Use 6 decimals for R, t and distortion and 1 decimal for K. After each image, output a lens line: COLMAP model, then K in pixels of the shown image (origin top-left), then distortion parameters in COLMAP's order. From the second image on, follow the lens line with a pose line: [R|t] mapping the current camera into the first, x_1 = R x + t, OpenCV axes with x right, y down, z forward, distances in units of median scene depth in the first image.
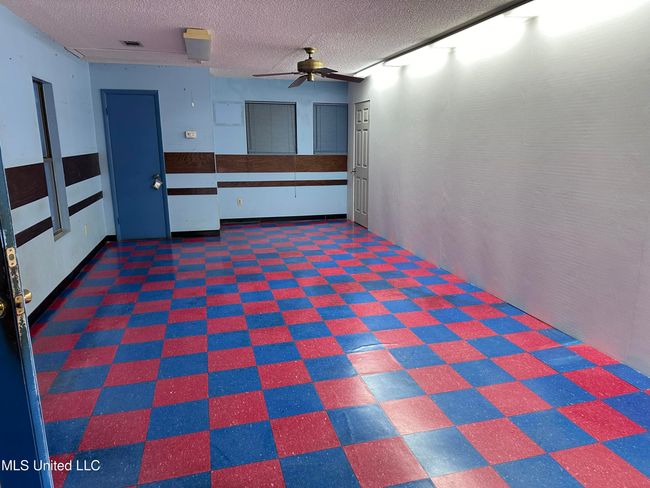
lens RADIAL K [[454.8, 0, 325.0], [0, 454.8, 244.0], [0, 0, 1]] dist [0.121575, -0.156407]
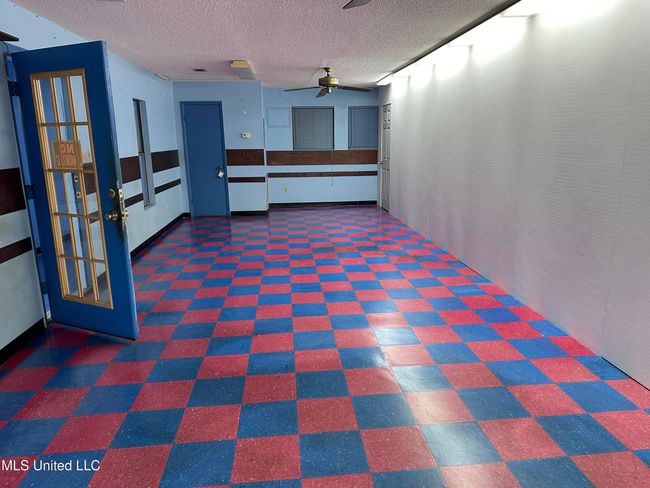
lens RADIAL K [[452.9, 0, 325.0], [0, 452.9, 244.0], [0, 0, 1]] dist [0.218648, -0.425142]
pose [[0.985478, 0.025543, -0.167874, 0.148034], [-0.024183, 0.999656, 0.010139, 0.047311], [0.168075, -0.005932, 0.985756, -0.226351]]
